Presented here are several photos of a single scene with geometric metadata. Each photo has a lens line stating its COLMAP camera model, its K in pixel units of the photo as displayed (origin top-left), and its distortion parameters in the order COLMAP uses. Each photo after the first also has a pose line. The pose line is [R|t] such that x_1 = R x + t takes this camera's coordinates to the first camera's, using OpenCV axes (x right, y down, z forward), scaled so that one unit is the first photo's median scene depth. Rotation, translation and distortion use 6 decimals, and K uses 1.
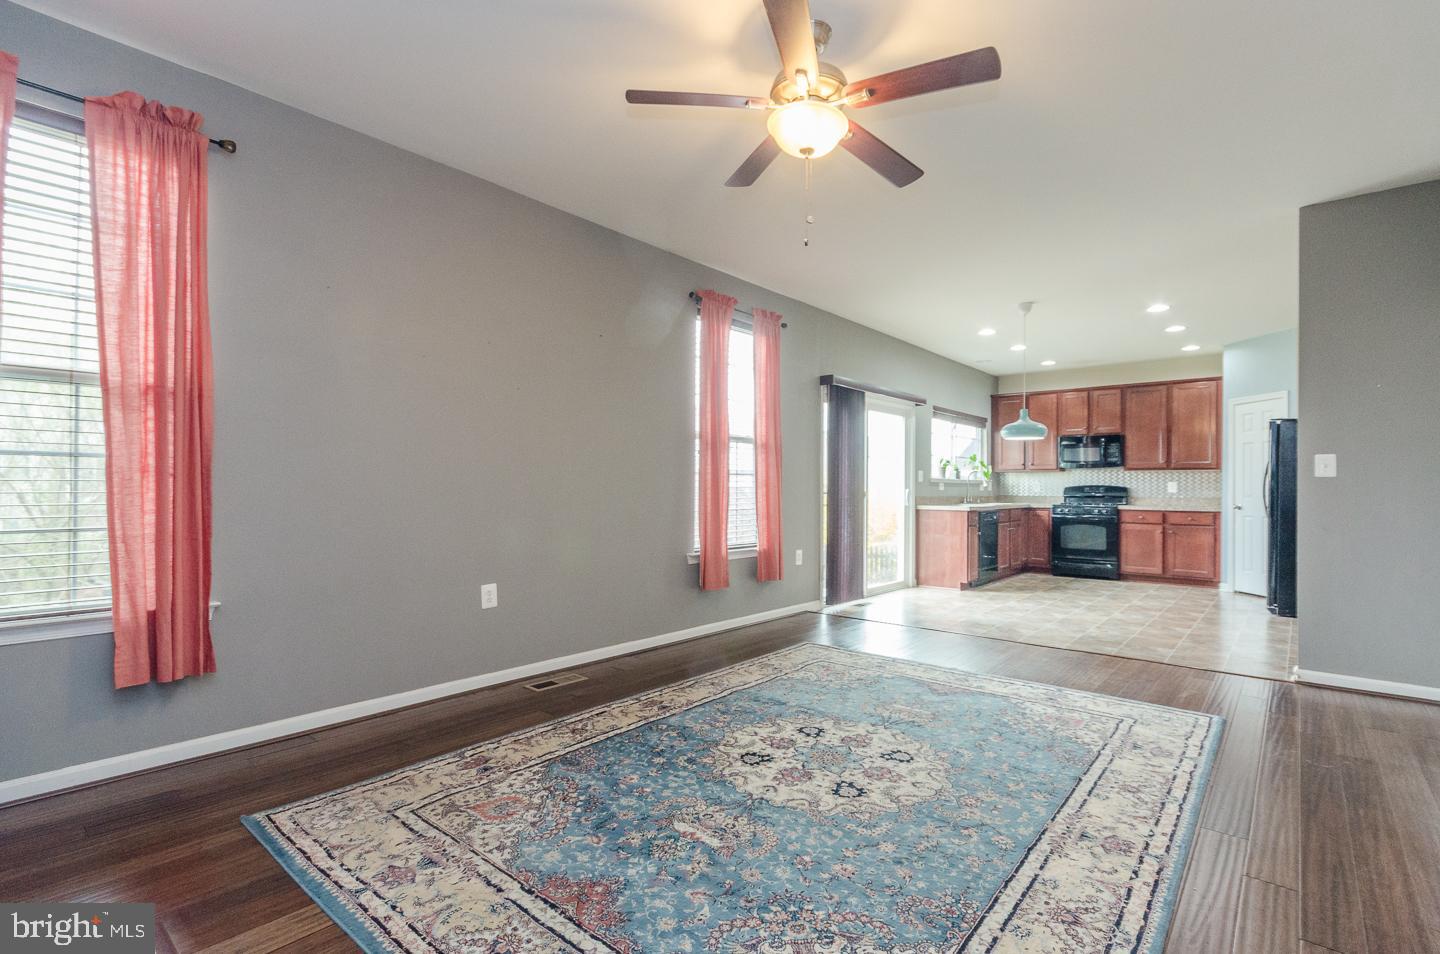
lens RADIAL K [[669.1, 0, 740.2], [0, 669.1, 487.5], [0, 0, 1]] dist [-0.001082, -0.000187]
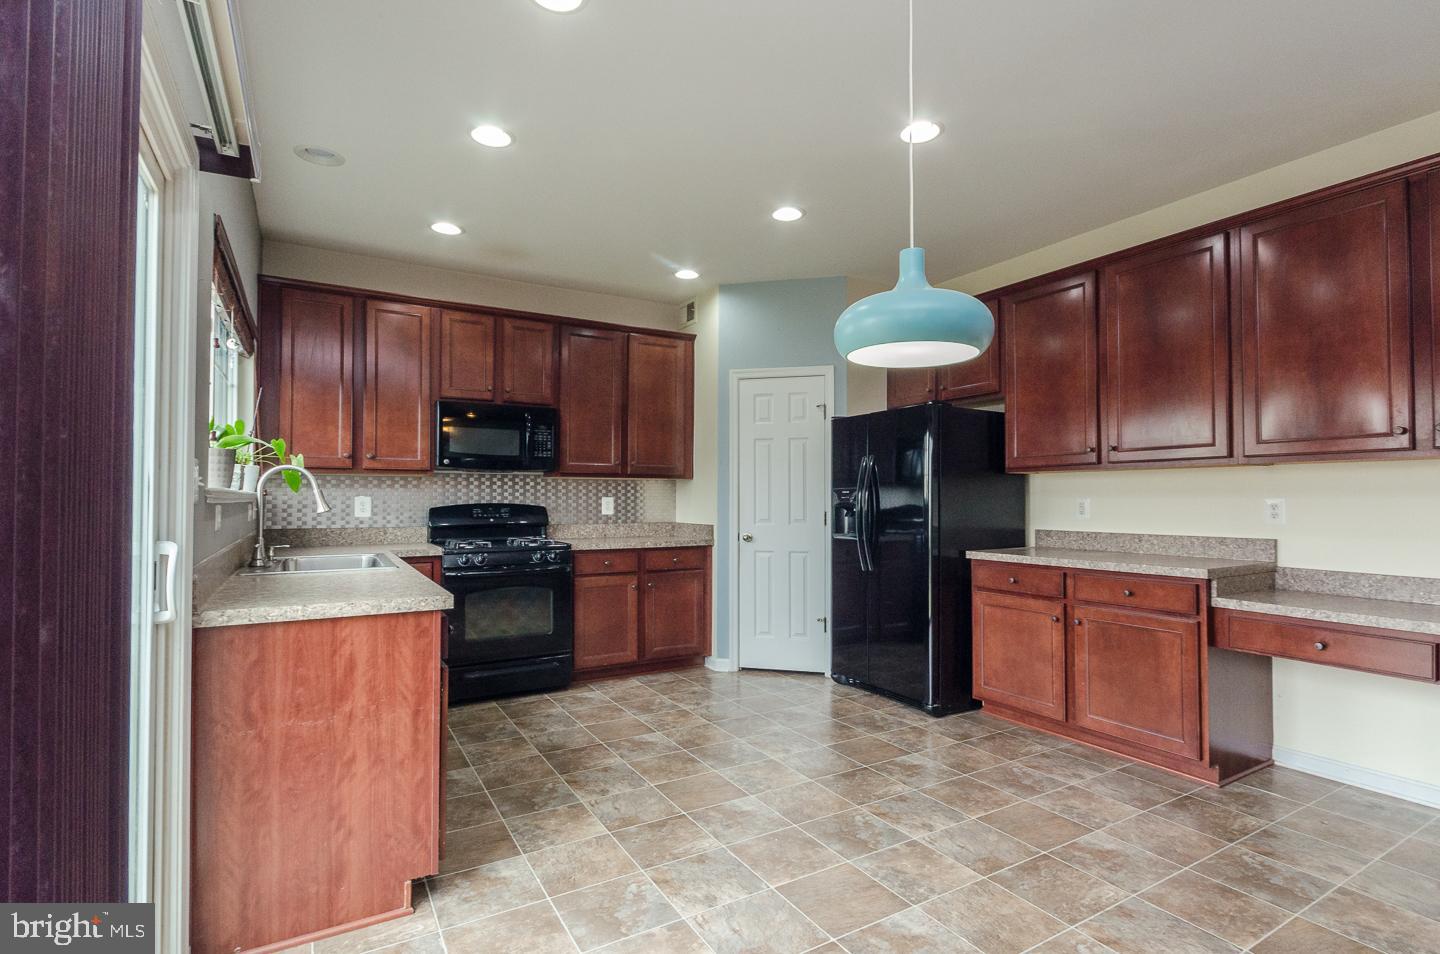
lens RADIAL K [[694.5, 0, 734.9], [0, 694.5, 485.4], [0, 0, 1]] dist [-0.001094, -0.000043]
pose [[0.329455, 0.012237, 0.944092, 0.097725], [0.000362, 0.999914, -0.013087, -0.010945], [-0.944171, 0.004653, 0.329422, 0.711912]]
